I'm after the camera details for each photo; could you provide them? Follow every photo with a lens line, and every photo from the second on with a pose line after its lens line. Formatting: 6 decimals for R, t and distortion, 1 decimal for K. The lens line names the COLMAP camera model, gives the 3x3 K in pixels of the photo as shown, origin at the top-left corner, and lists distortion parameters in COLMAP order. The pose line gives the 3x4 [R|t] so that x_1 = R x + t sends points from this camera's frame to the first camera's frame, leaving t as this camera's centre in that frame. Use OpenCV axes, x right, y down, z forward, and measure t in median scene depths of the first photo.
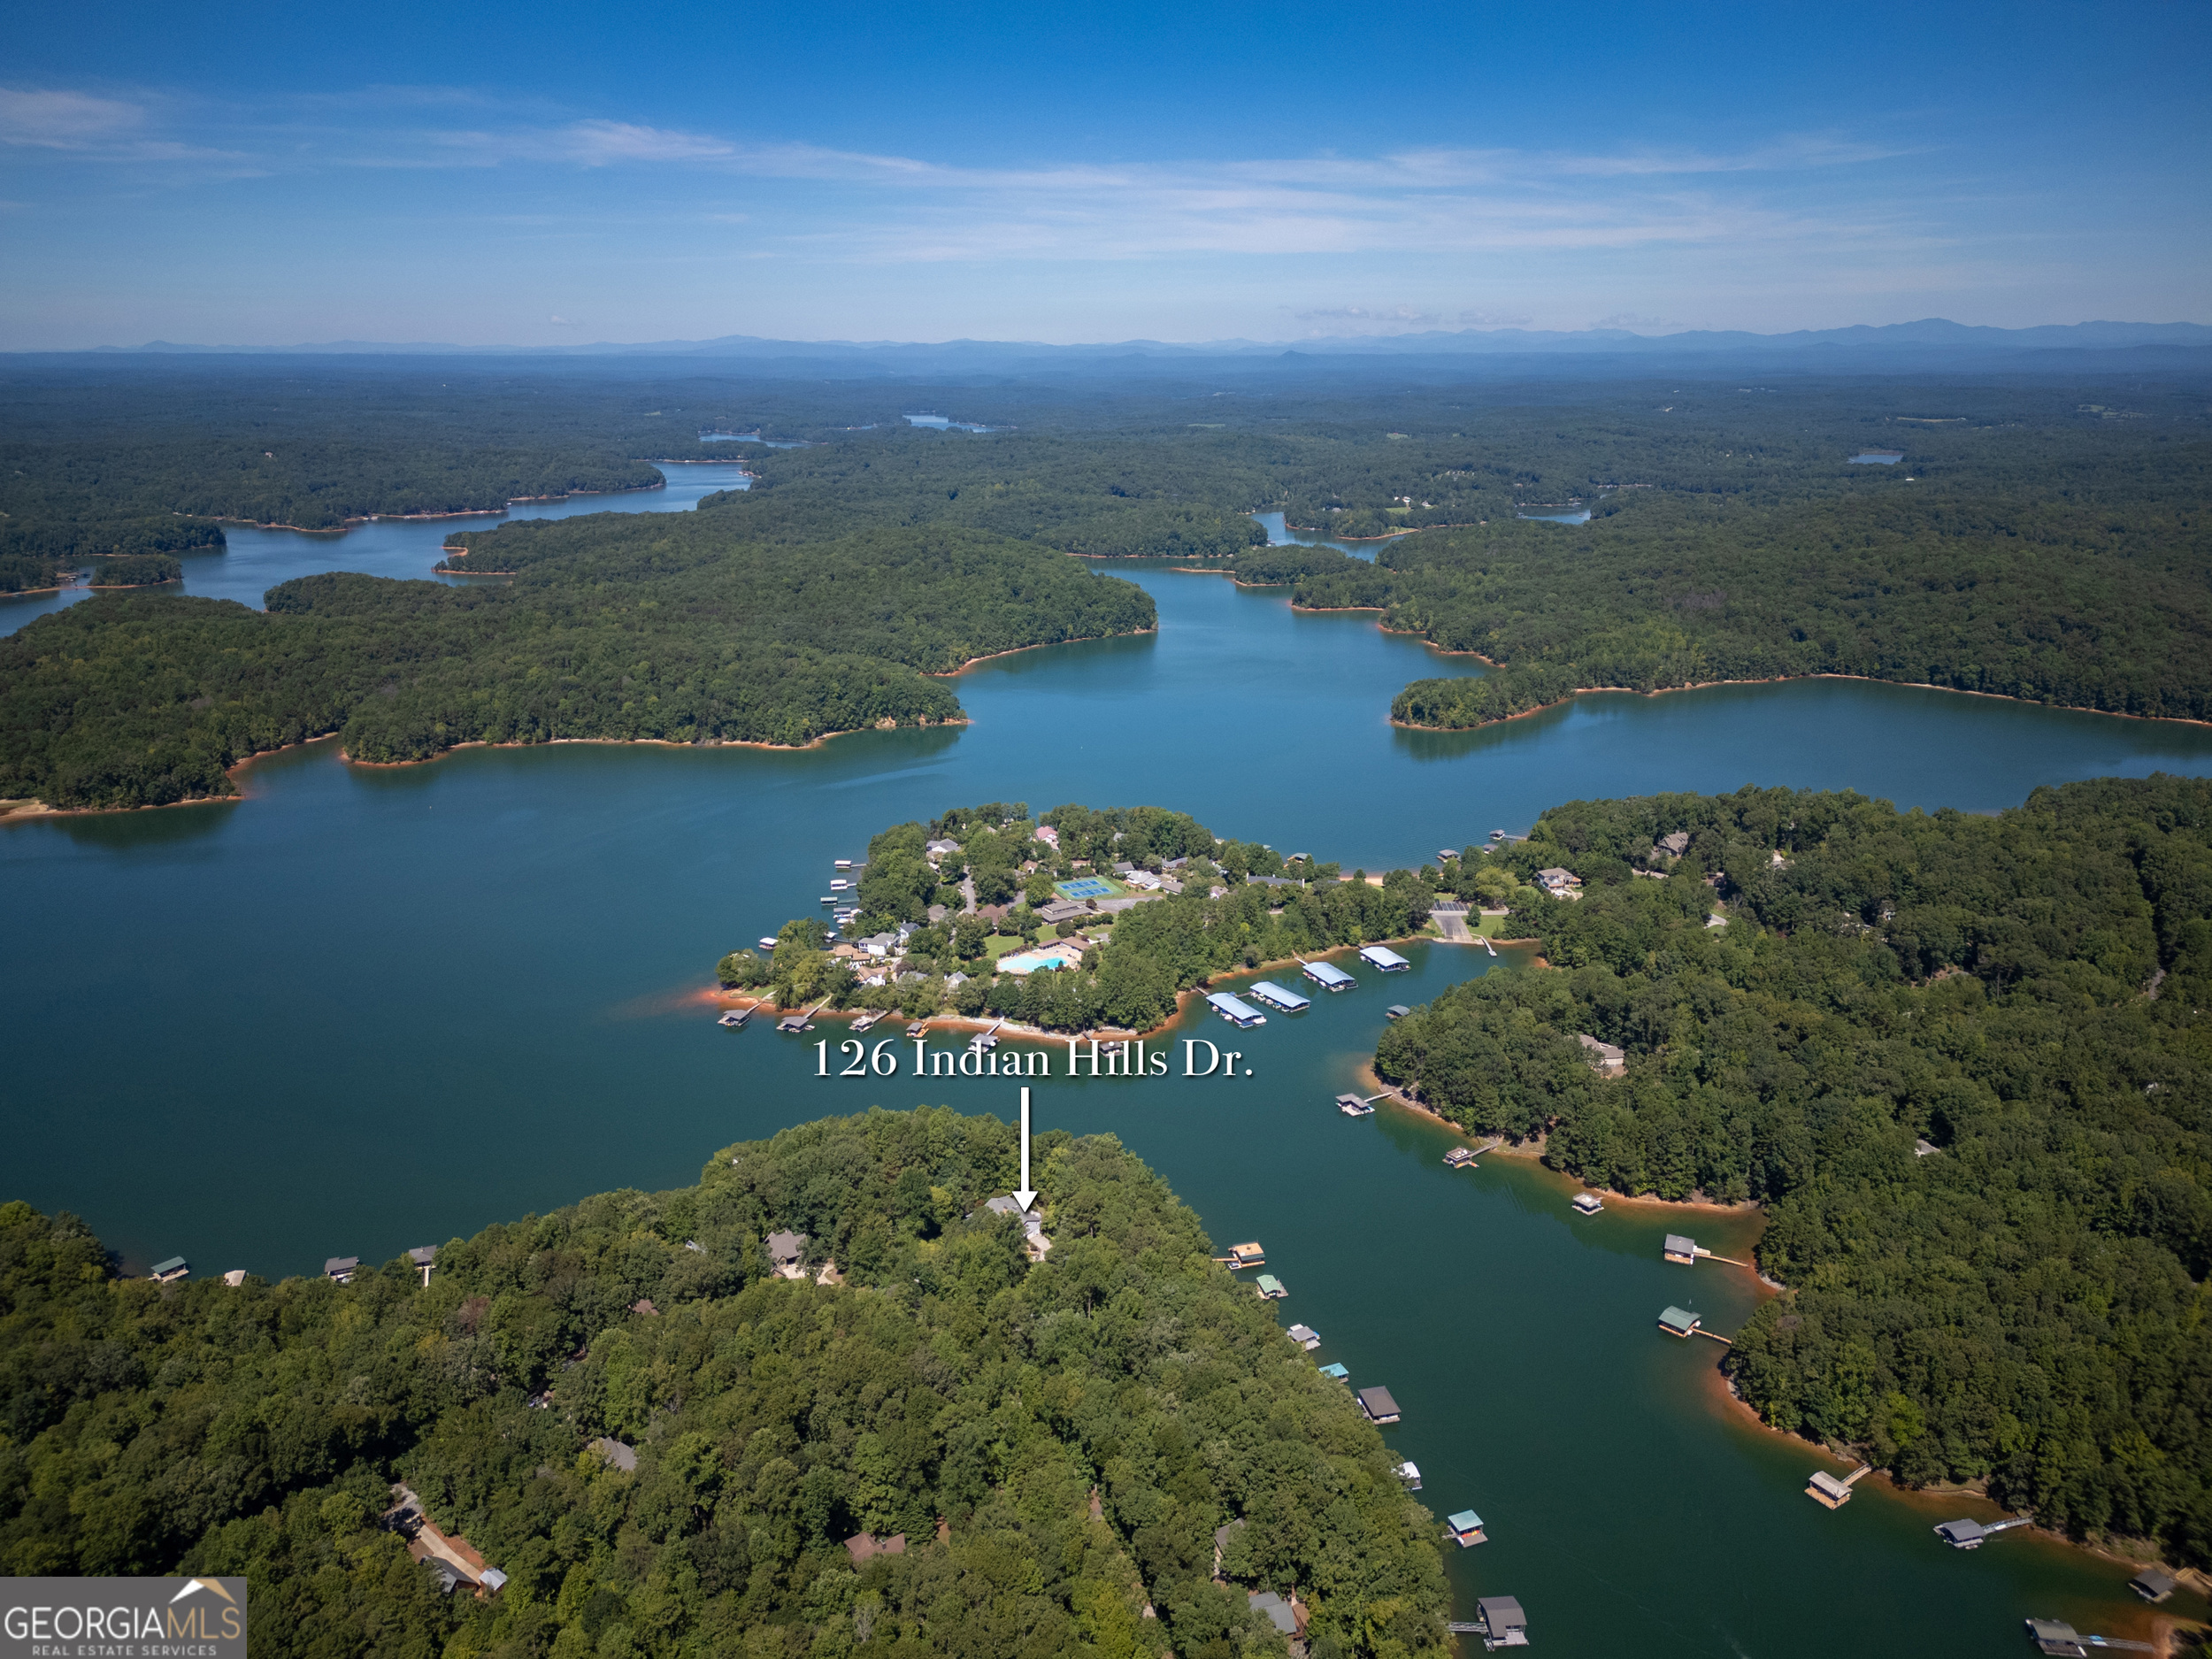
lens RADIAL K [[1564.3, 0, 1106.9], [0, 1564.3, 840.5], [0, 0, 1]] dist [0.102980, -0.123533]
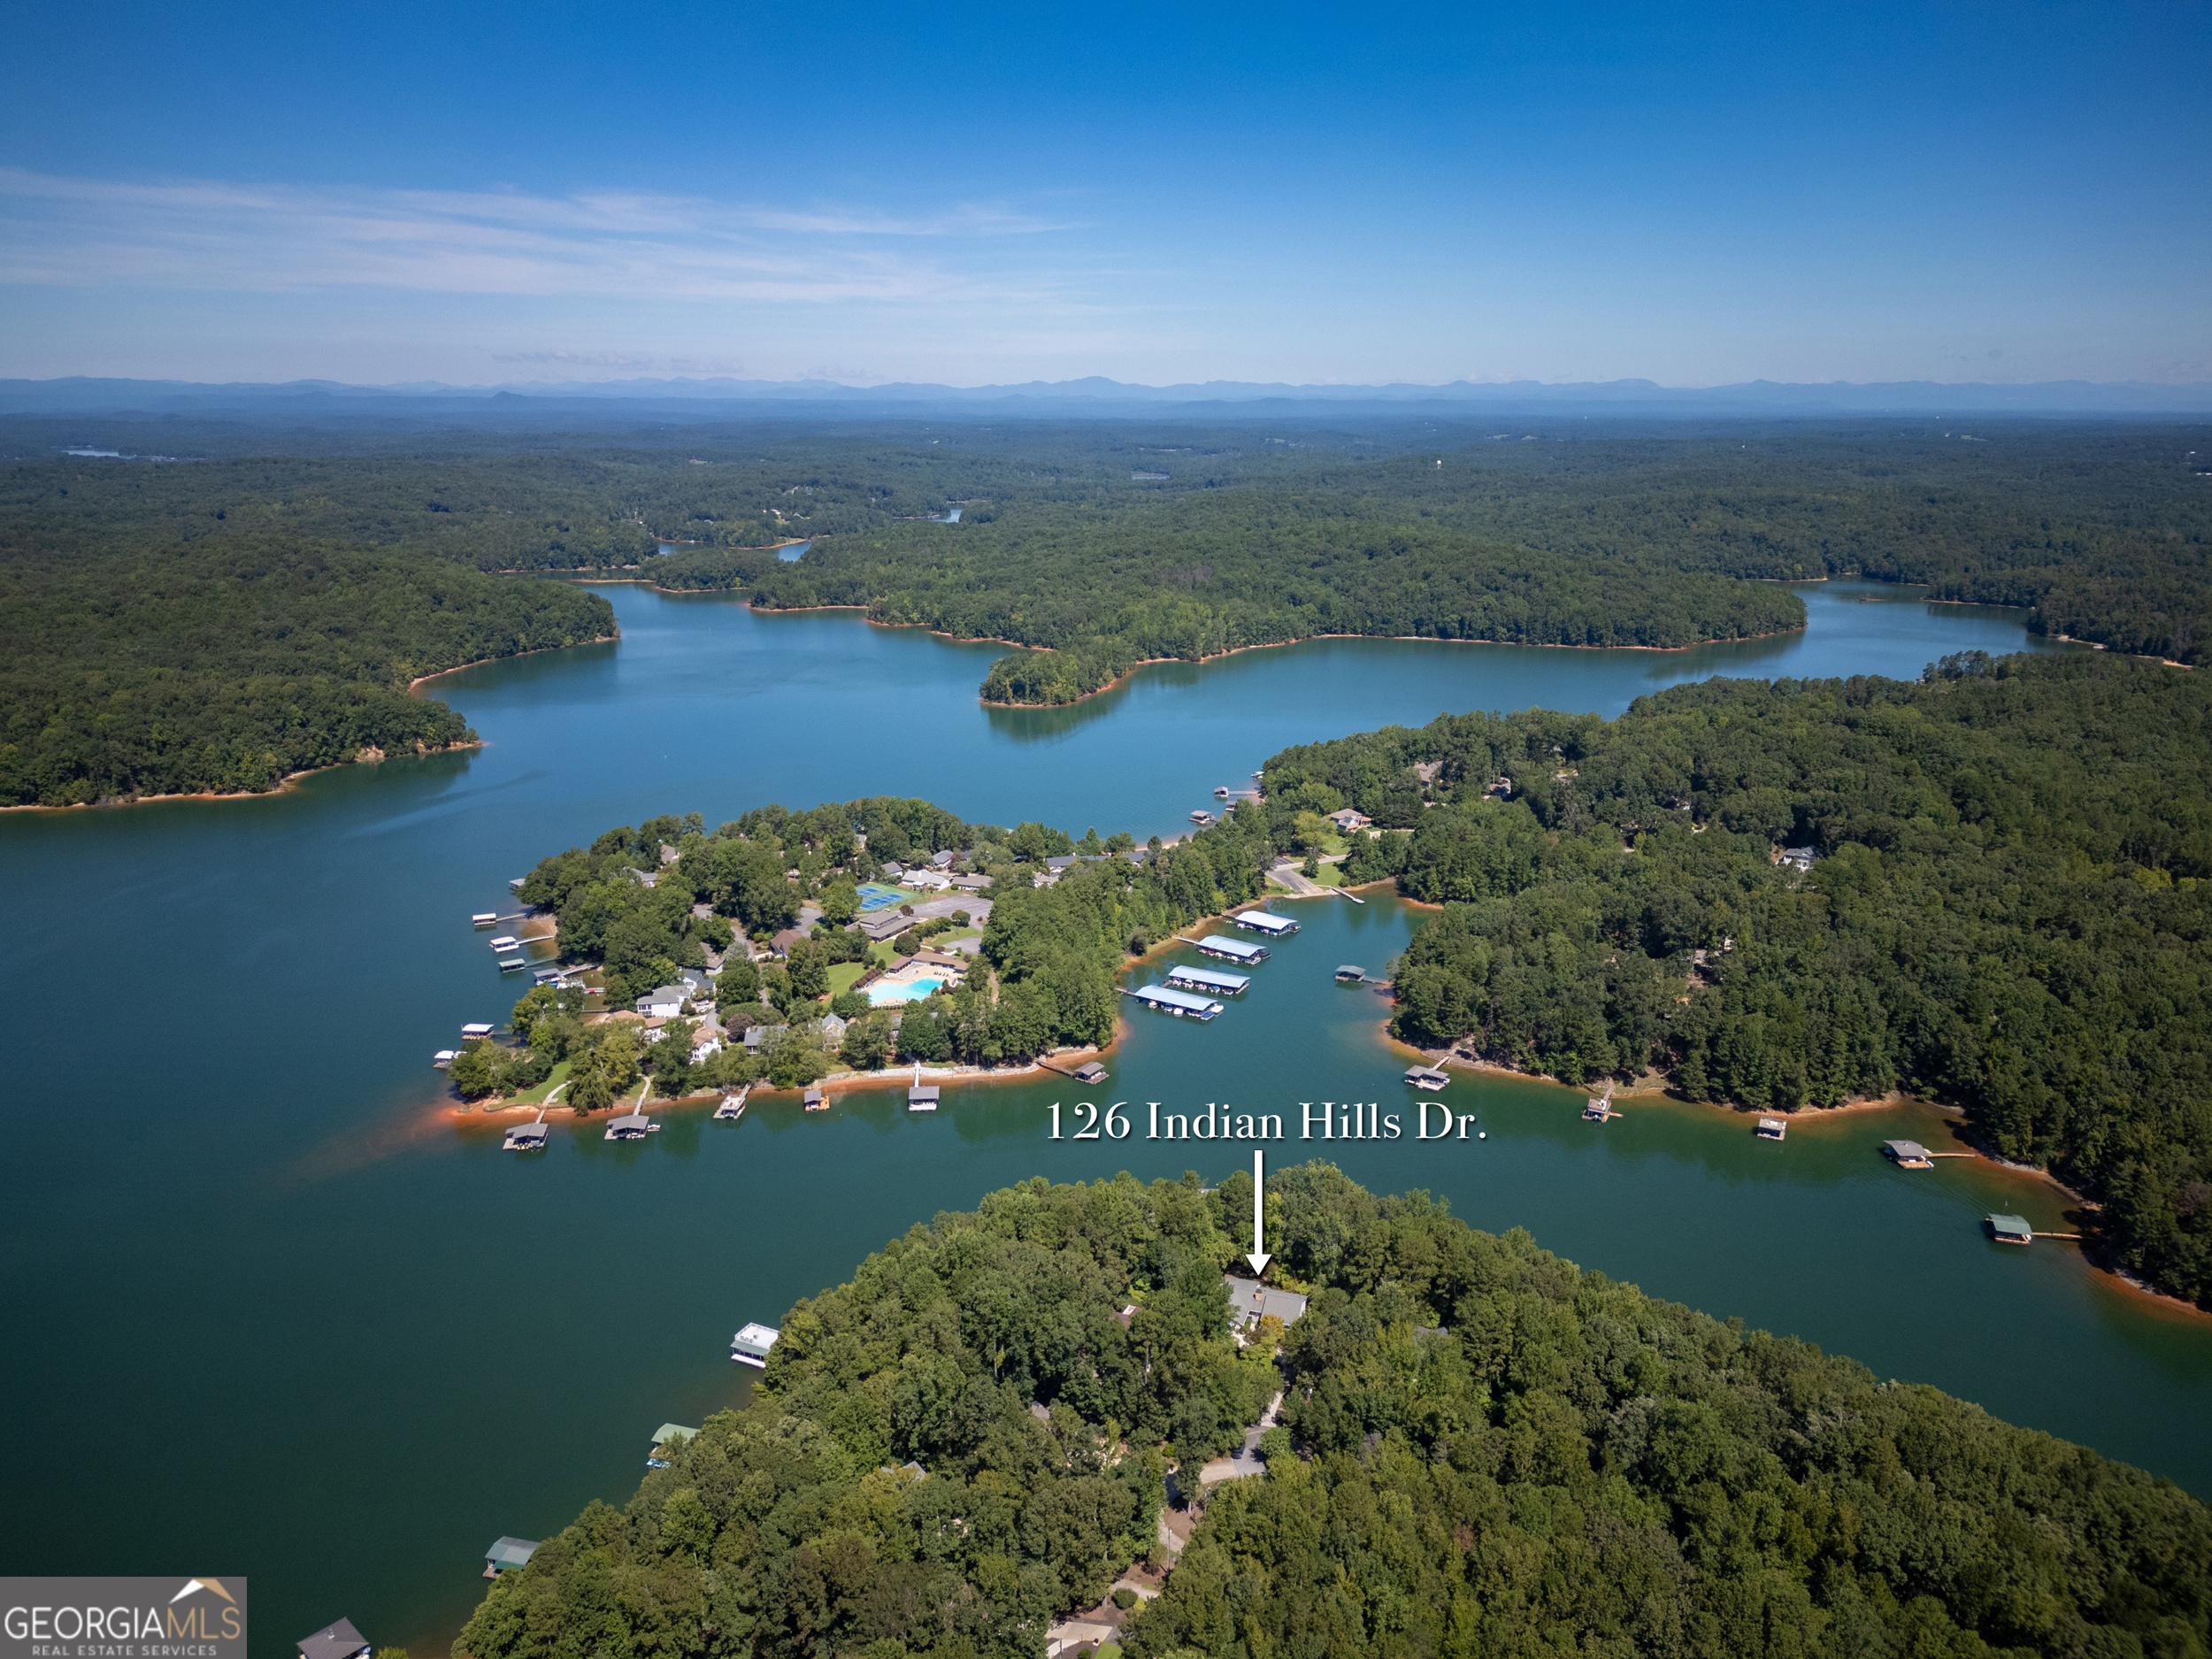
lens RADIAL K [[1564.3, 0, 1106.9], [0, 1564.3, 840.5], [0, 0, 1]] dist [0.102980, -0.123533]
pose [[0.891049, -0.116709, 0.438647, -0.171338], [0.129250, 0.991611, 0.001281, 0.011466], [-0.435117, 0.055554, 0.898659, 0.166420]]
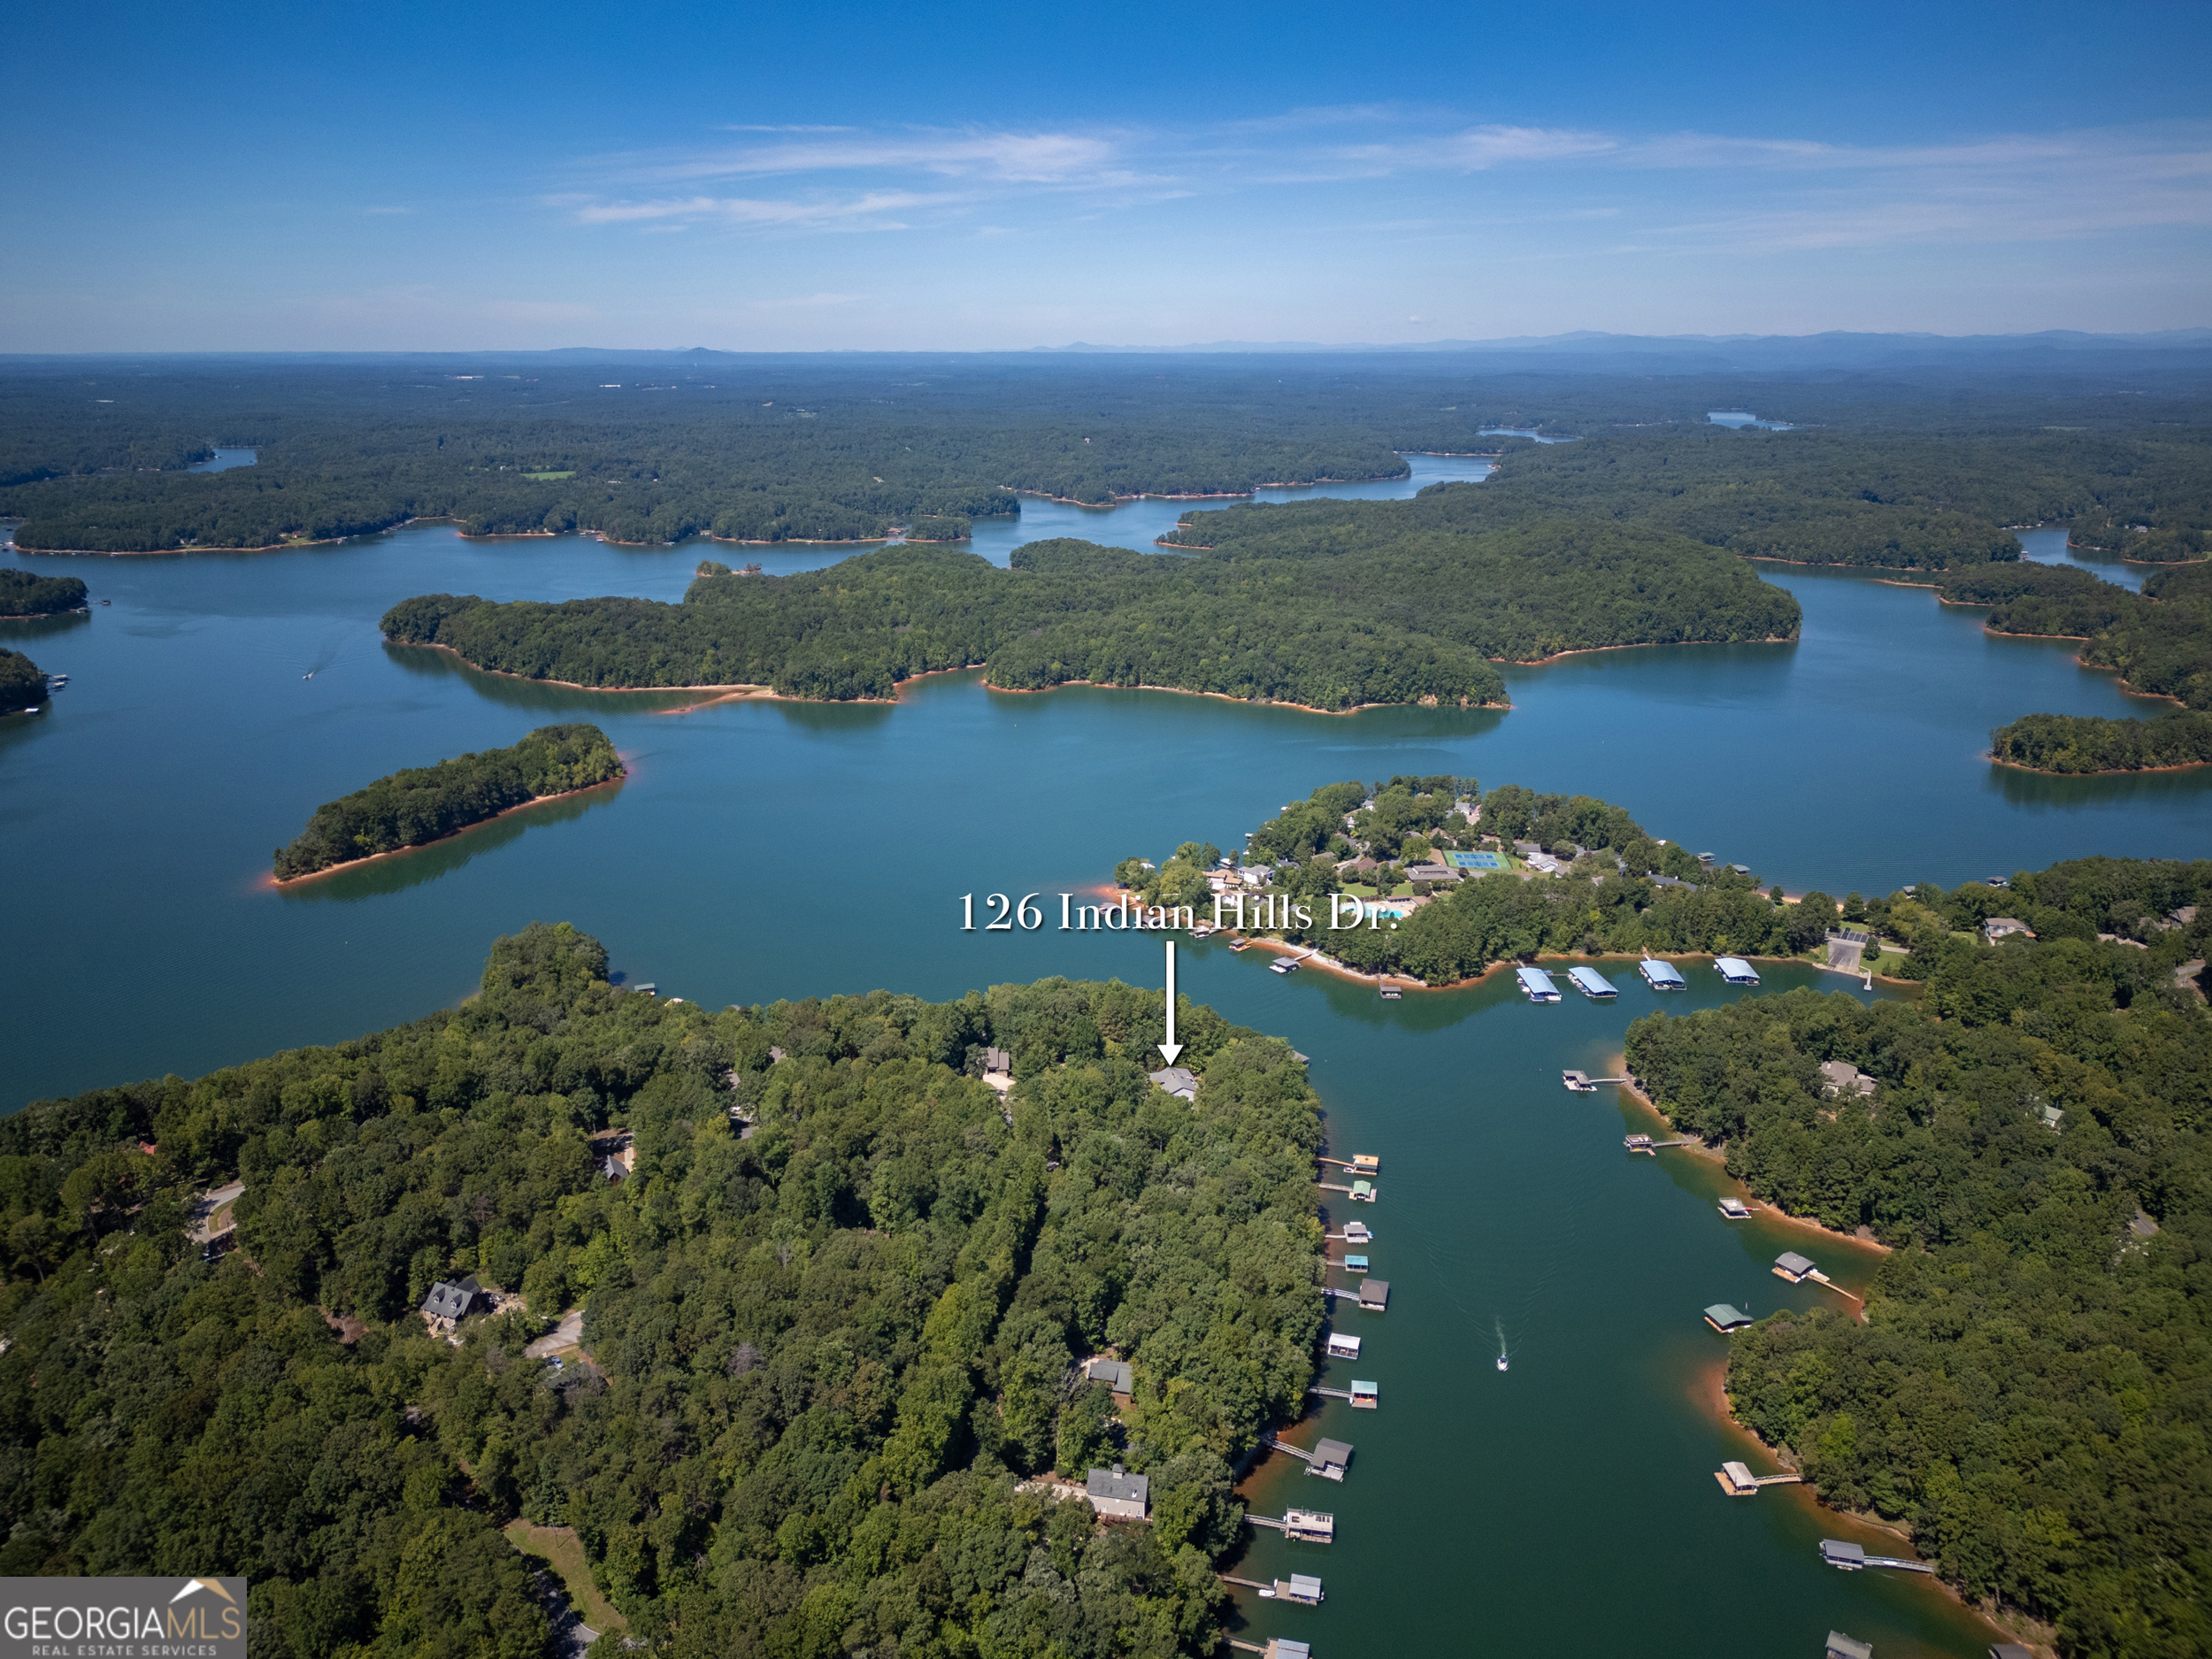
lens RADIAL K [[1563.3, 0, 1106.0], [0, 1563.3, 829.5], [0, 0, 1]] dist [0.099270, -0.122027]
pose [[0.876736, 0.142447, -0.459394, 0.171277], [-0.144127, 0.989054, 0.031619, 0.008947], [0.458869, 0.038489, 0.887670, -0.031103]]
